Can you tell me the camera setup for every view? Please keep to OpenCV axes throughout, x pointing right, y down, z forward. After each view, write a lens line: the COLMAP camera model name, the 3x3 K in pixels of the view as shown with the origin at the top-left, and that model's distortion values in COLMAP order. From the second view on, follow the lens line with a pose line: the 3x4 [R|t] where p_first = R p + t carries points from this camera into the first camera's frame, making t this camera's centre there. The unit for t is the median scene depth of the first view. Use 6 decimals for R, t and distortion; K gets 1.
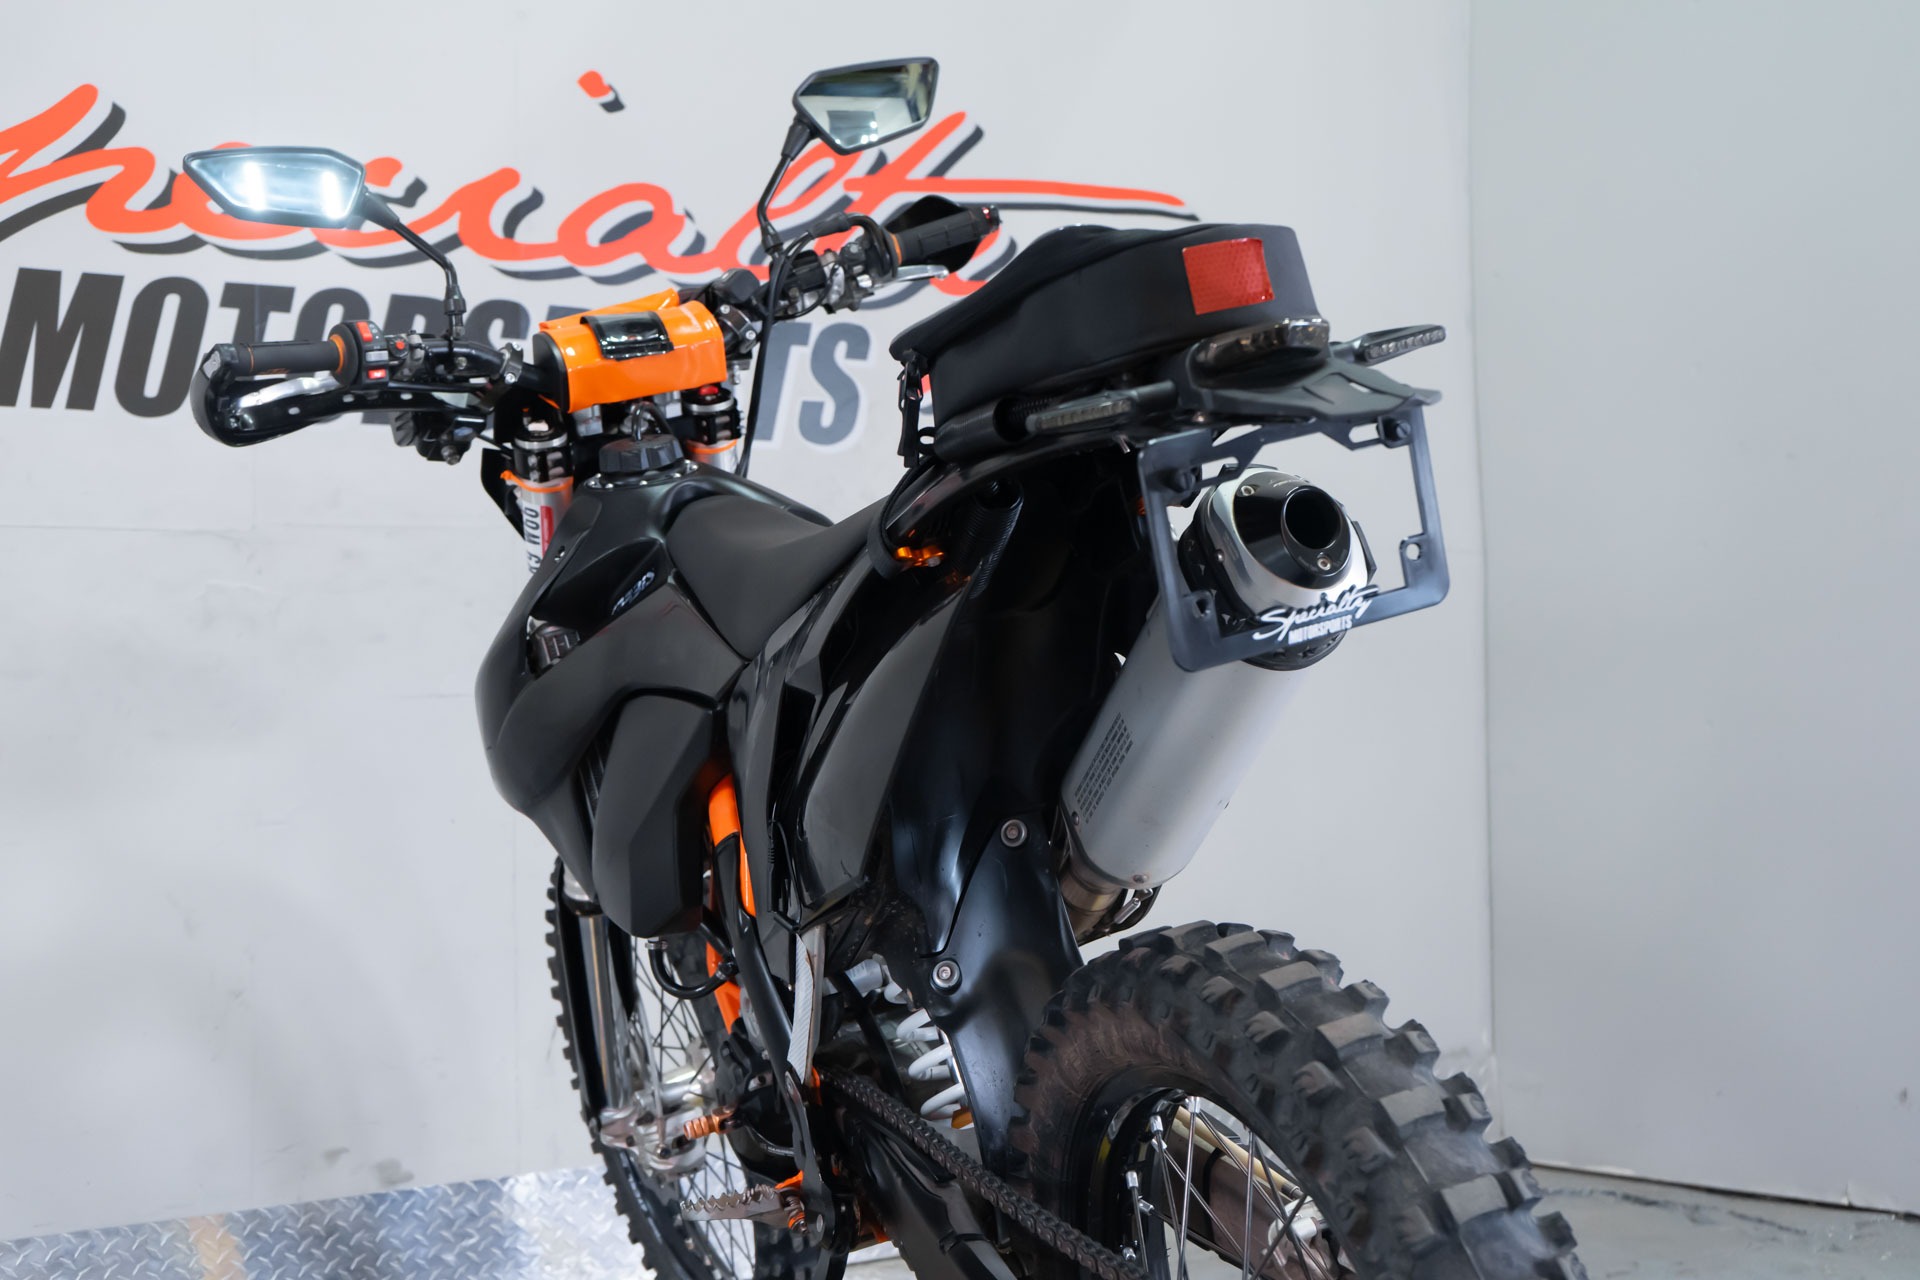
lens RADIAL K [[2387.8, 0, 963.5], [0, 2387.8, 632.5], [0, 0, 1]] dist [0.034839, 0.000000]
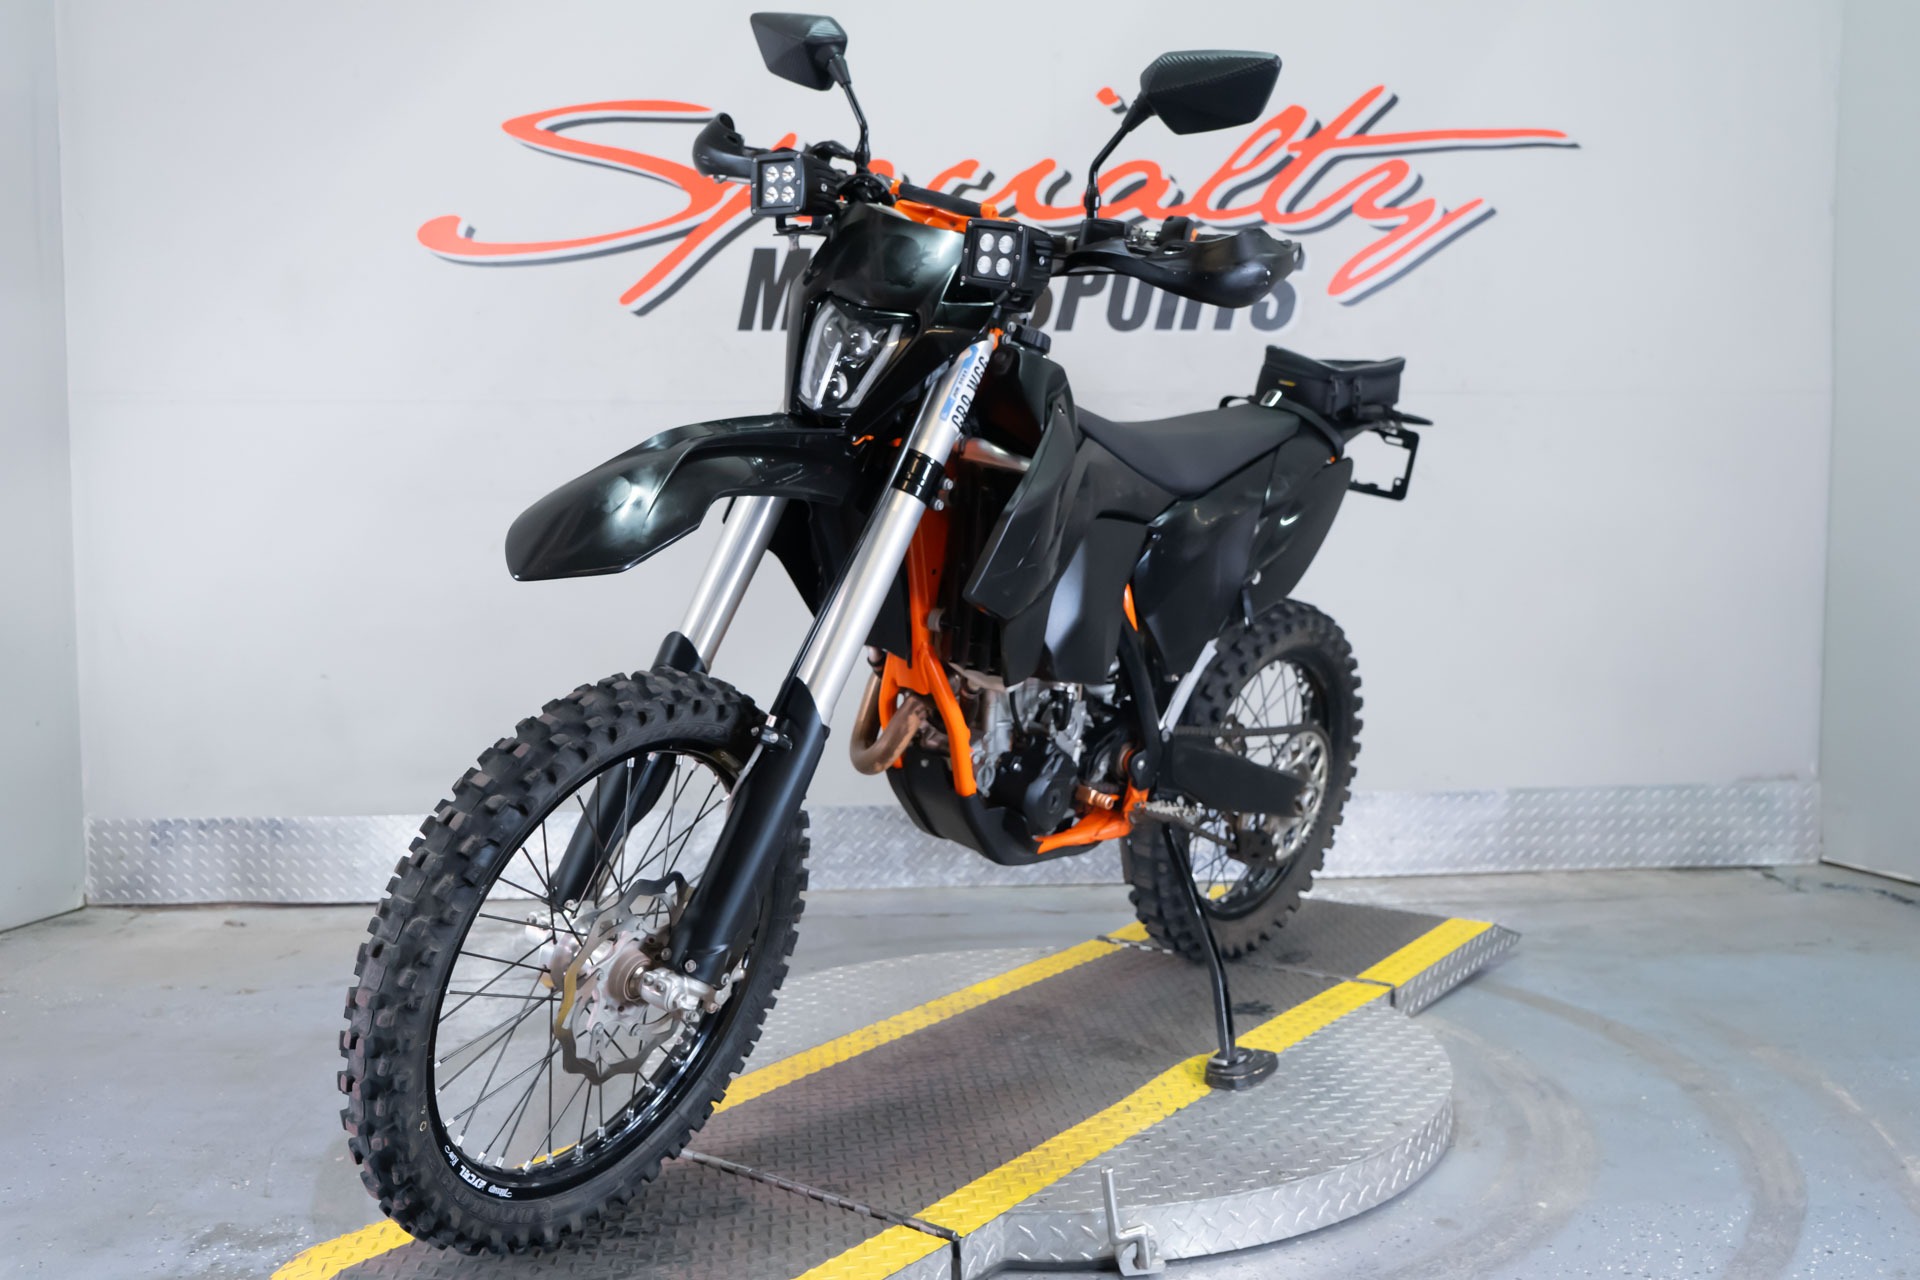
lens RADIAL K [[1819.9, 0, 959.6], [0, 1819.9, 634.3], [0, 0, 1]] dist [0.008063, 0.000000]
pose [[0.898094, 0.047522, -0.437228, 0.292789], [0.006173, 0.992685, 0.120574, -0.032823], [0.439759, -0.110986, 0.891232, -0.105547]]
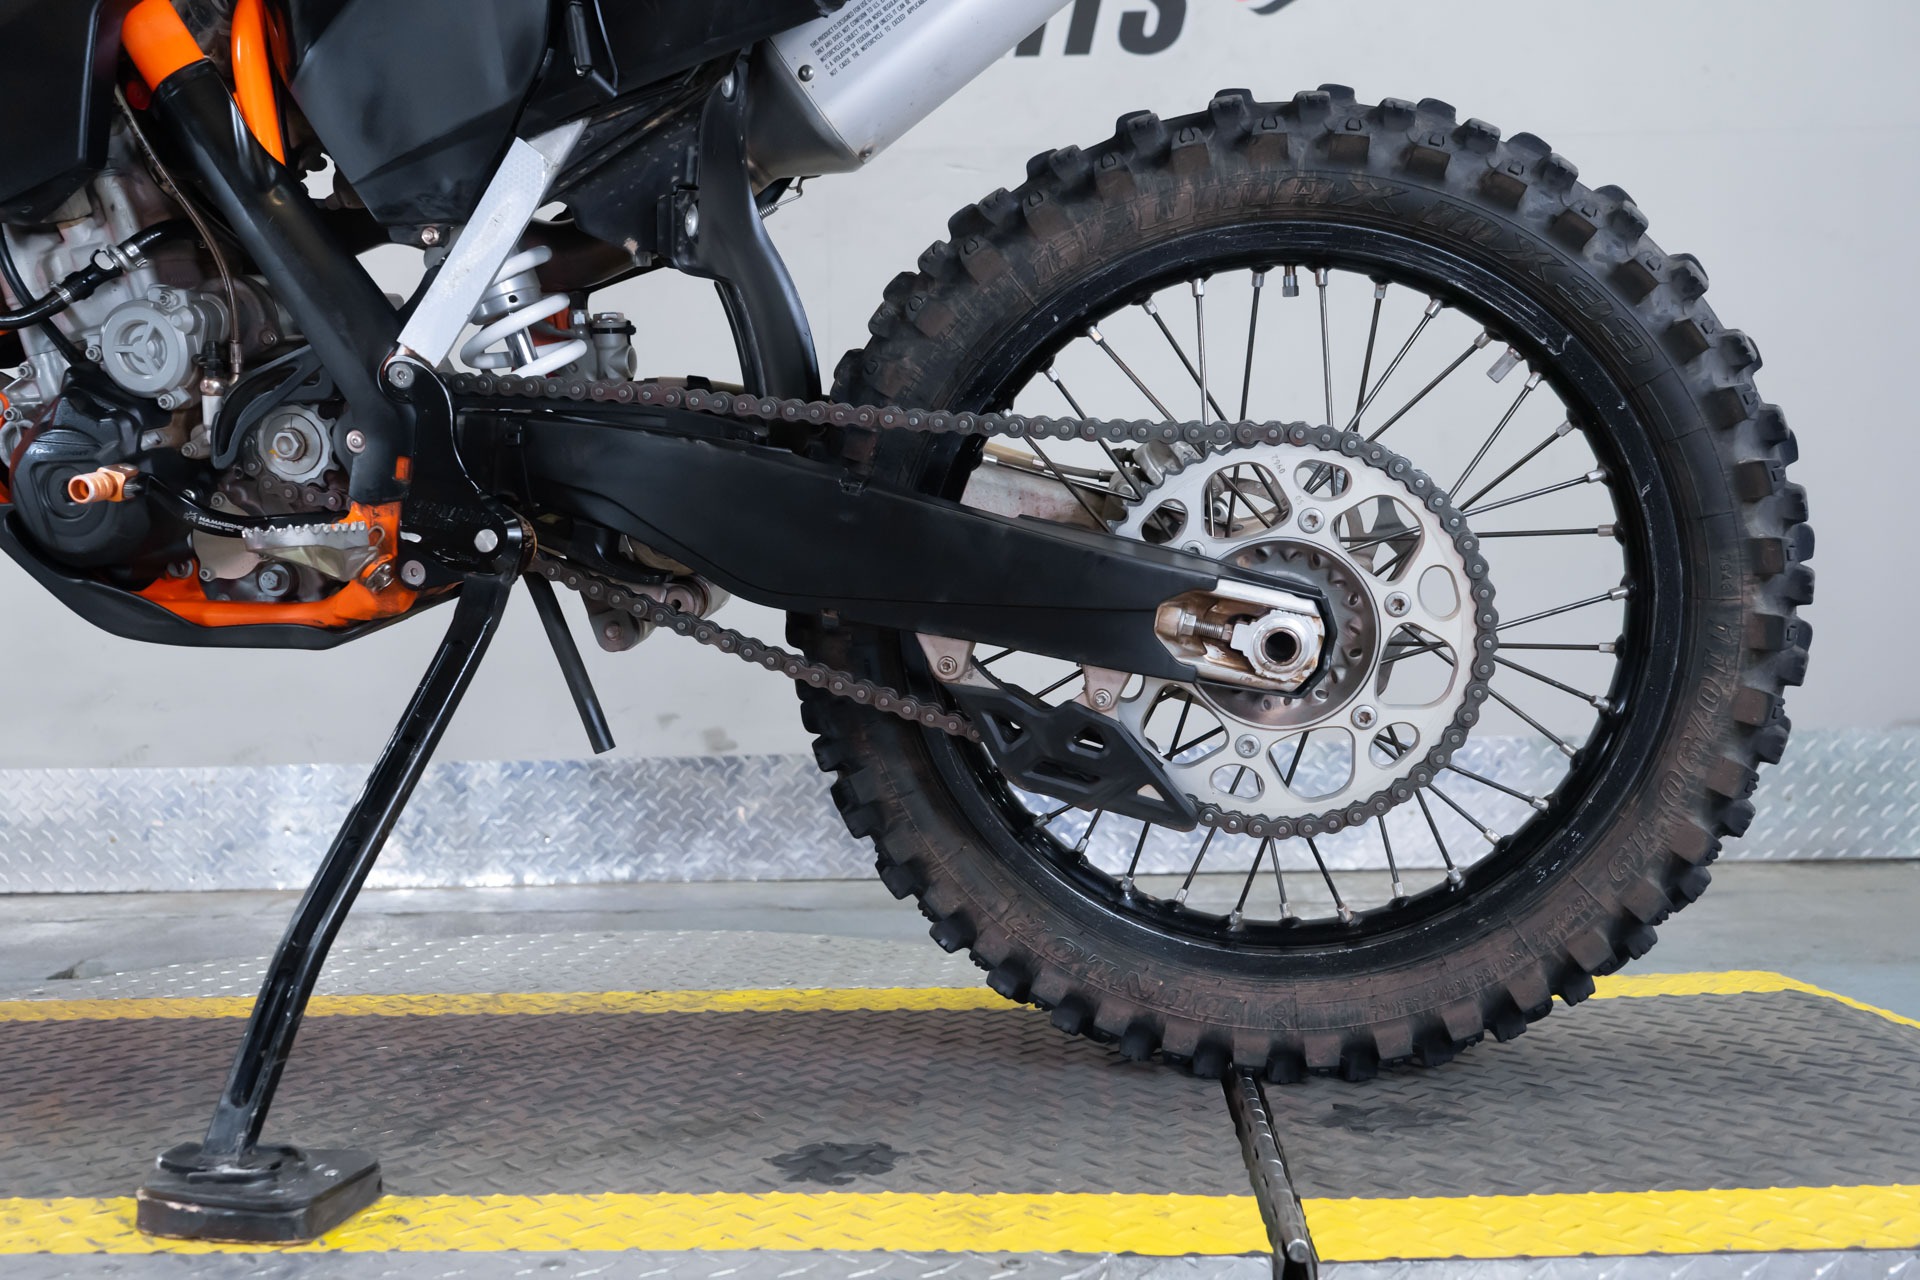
lens RADIAL K [[1731.0, 0, 976.9], [0, 1731.0, 615.7], [0, 0, 1]] dist [0.011792, -0.013241]
pose [[0.870199, 0.015609, -0.492454, 0.261174], [0.005551, 0.999124, 0.041478, 0.132958], [0.492670, -0.038828, 0.869350, 0.354493]]
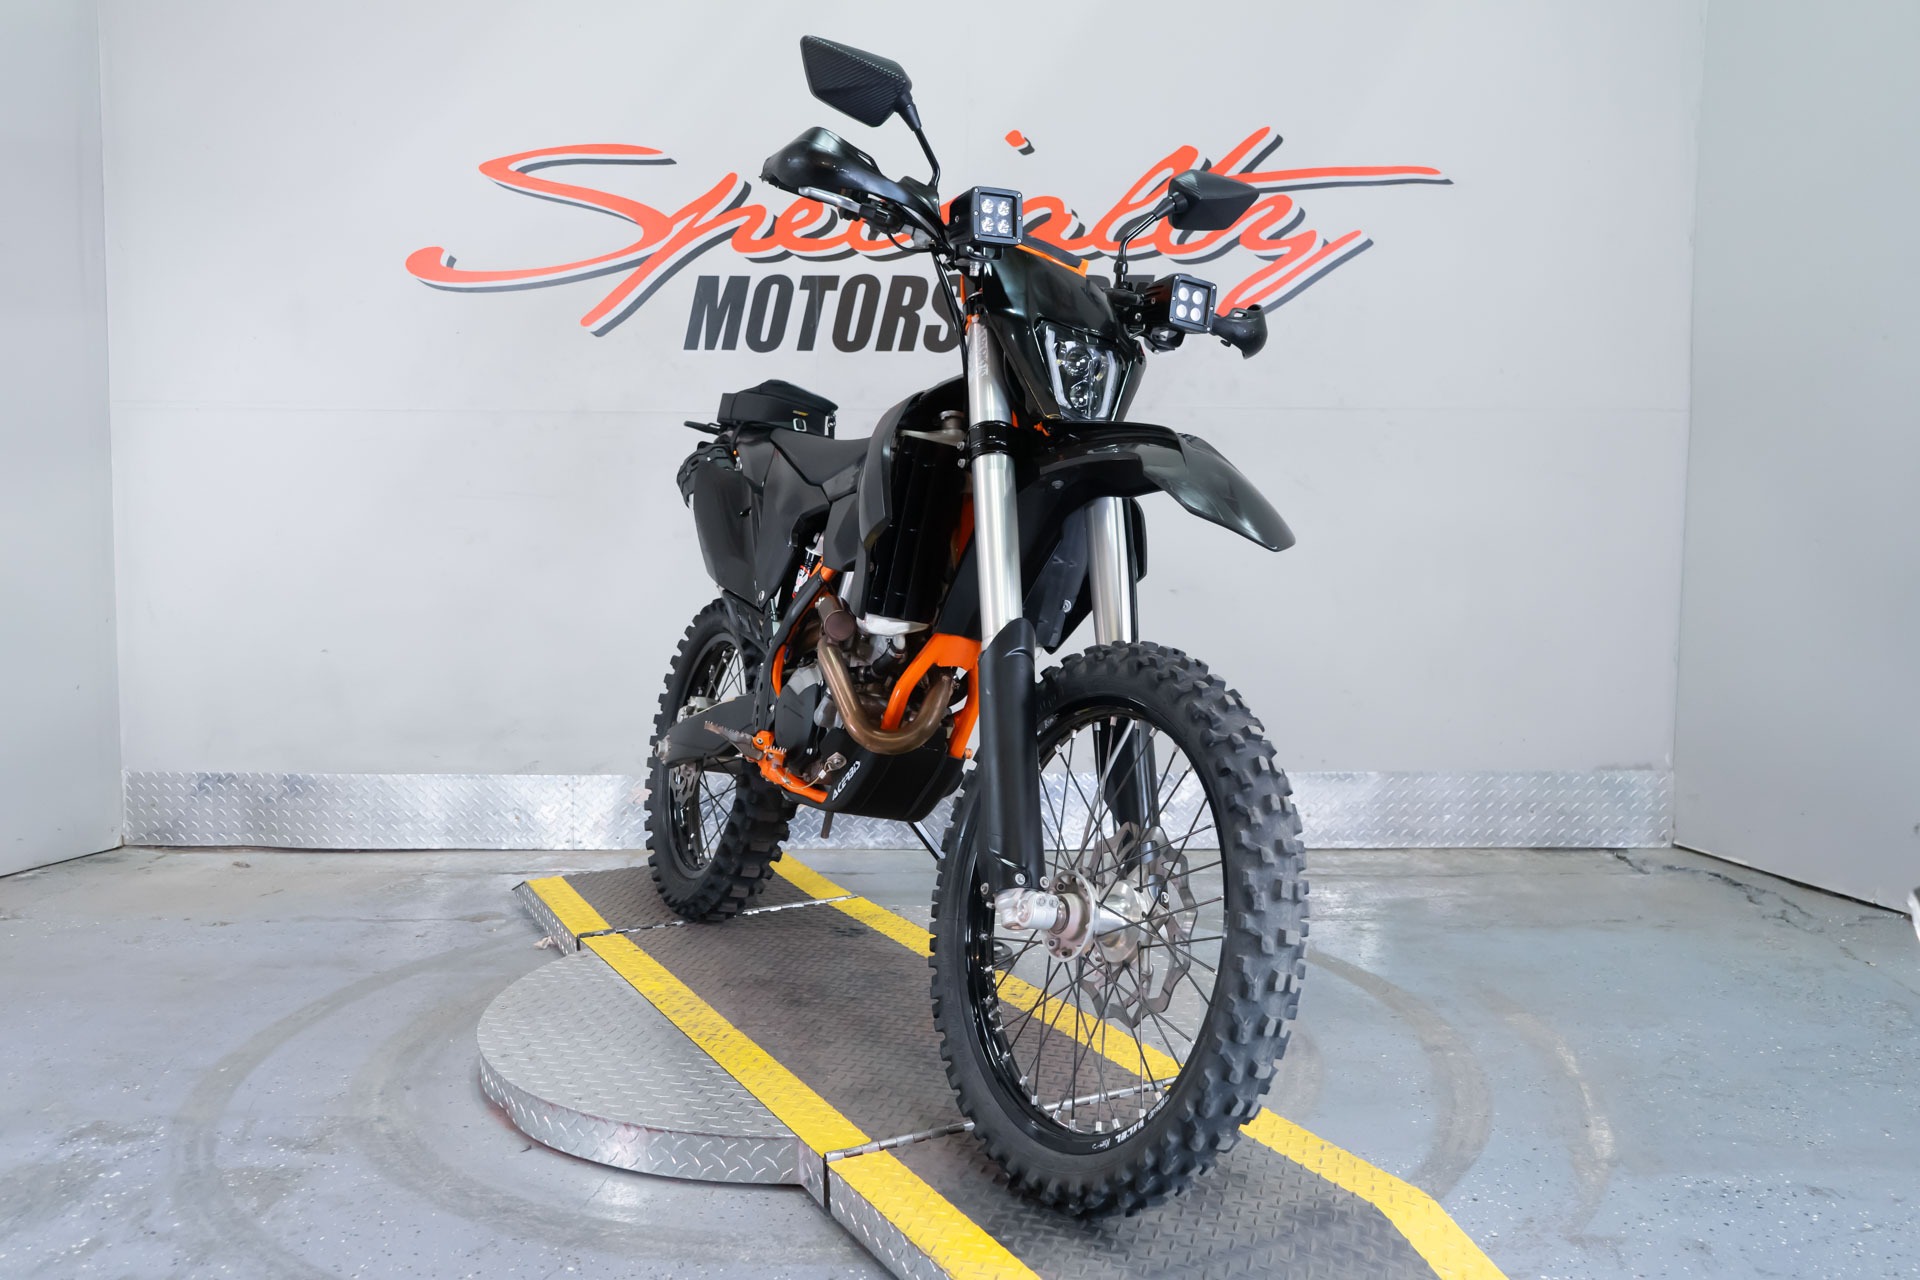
lens RADIAL K [[1652.5, 0, 951.7], [0, 1652.5, 632.9], [0, 0, 1]] dist [0.014007, -0.016599]
pose [[0.863696, 0.065220, -0.499776, 0.424988], [-0.000460, 0.991694, 0.128620, -0.037193], [0.504013, -0.110859, 0.856552, -0.050335]]
